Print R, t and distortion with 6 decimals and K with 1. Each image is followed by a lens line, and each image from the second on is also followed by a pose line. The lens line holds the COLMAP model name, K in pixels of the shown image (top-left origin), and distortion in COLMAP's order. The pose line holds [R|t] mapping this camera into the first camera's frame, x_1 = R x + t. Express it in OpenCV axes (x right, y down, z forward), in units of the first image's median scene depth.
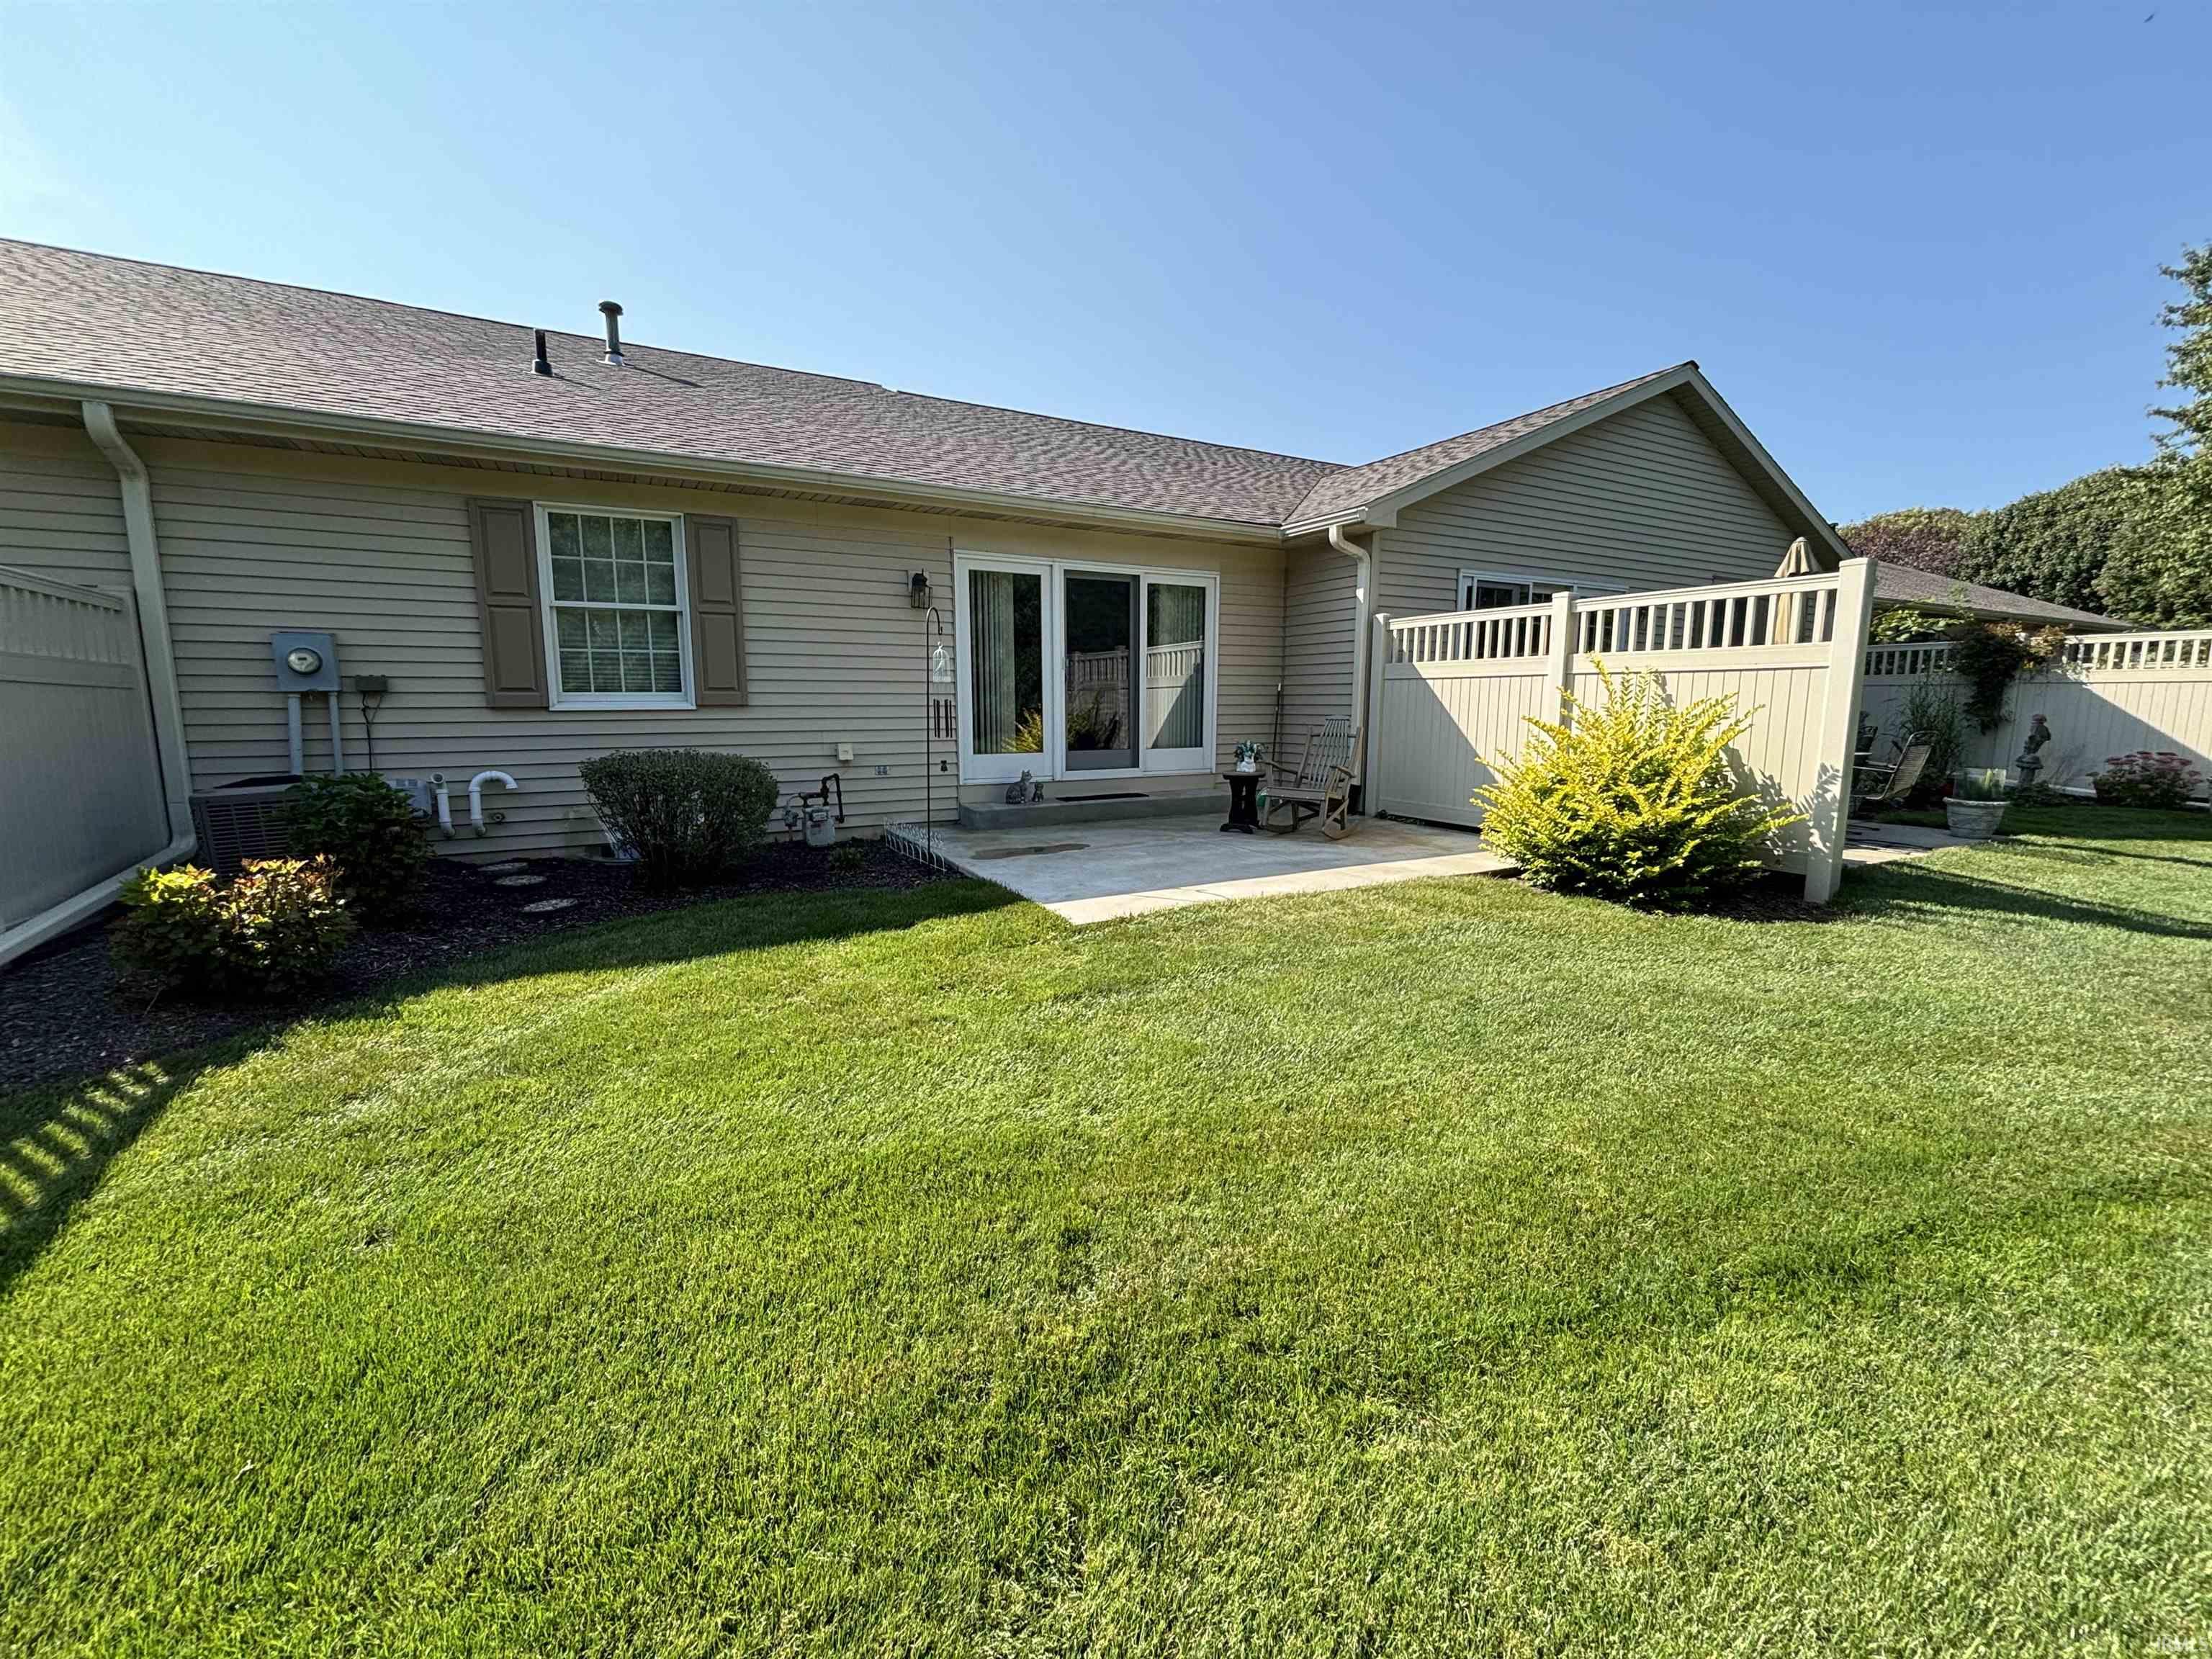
lens RADIAL K [[888.5, 0, 1109.2], [0, 888.5, 825.9], [0, 0, 1]] dist [-0.001931, 0.000956]
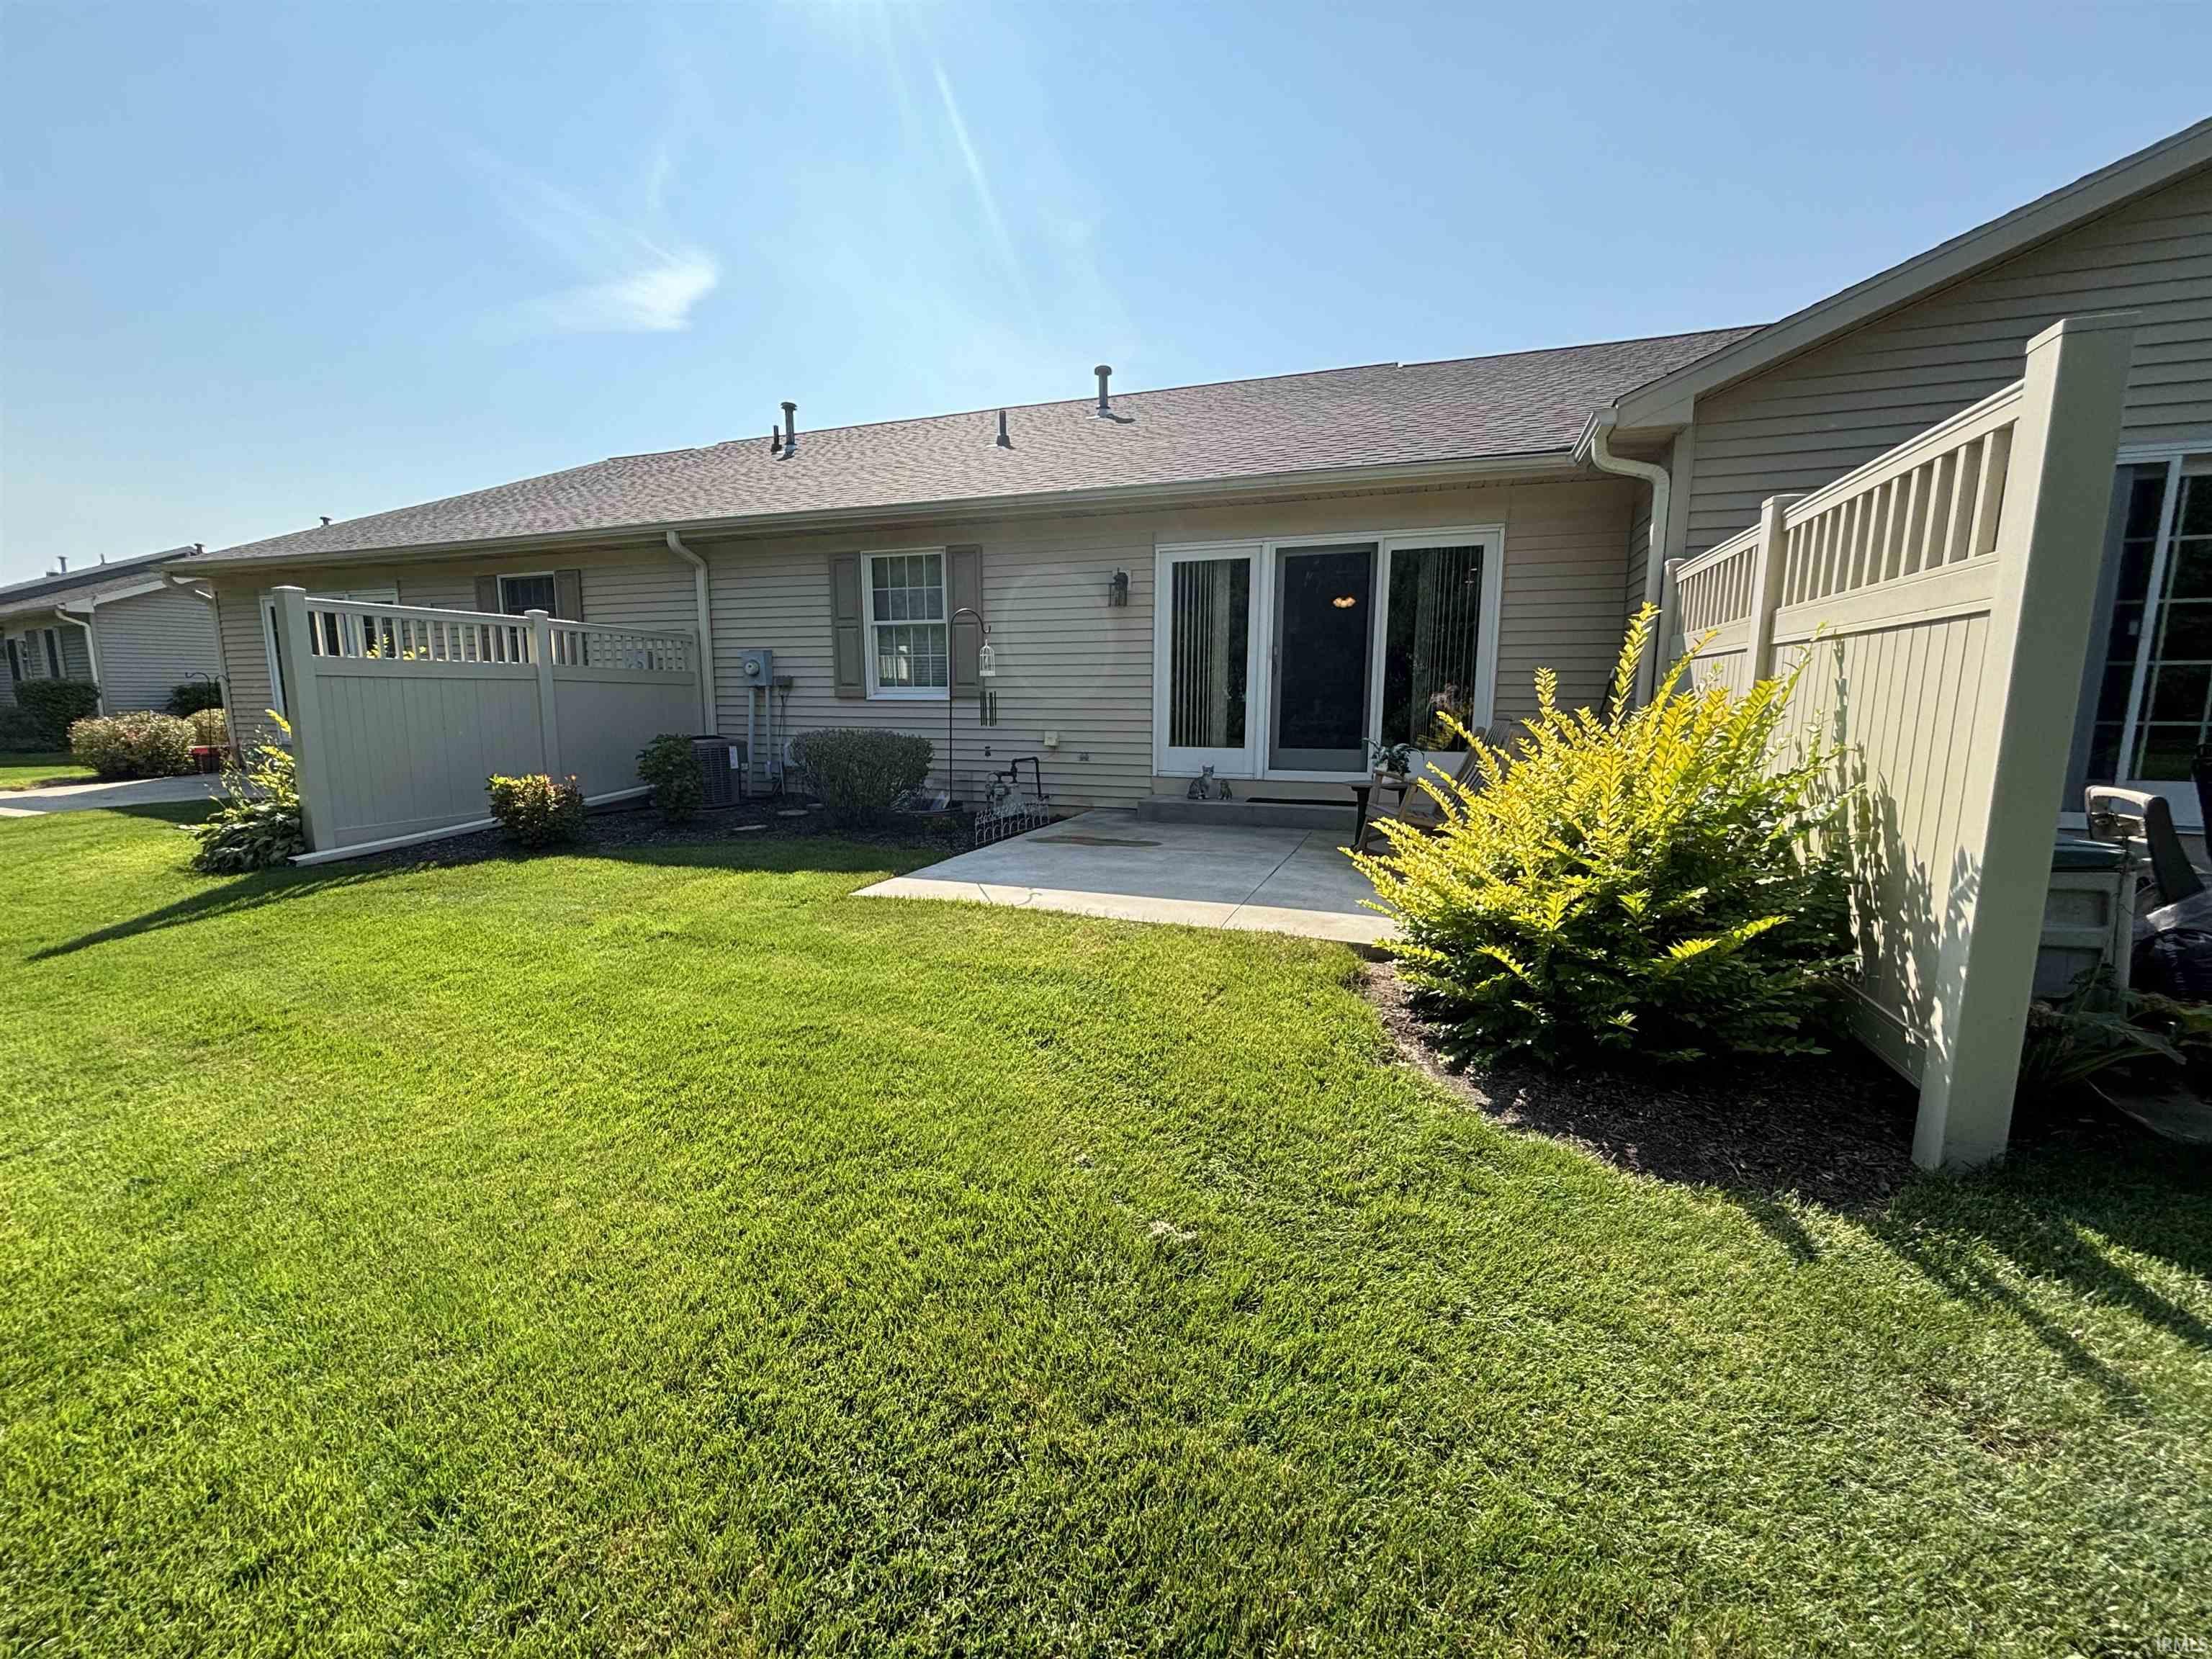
lens RADIAL K [[888.5, 0, 1108.9], [0, 888.5, 837.0], [0, 0, 1]] dist [-0.001931, 0.000956]
pose [[0.660190, 0.121910, -0.741139, 0.550949], [-0.108119, 0.991888, 0.066845, -0.038253], [0.743276, 0.036001, 0.668016, 0.274834]]
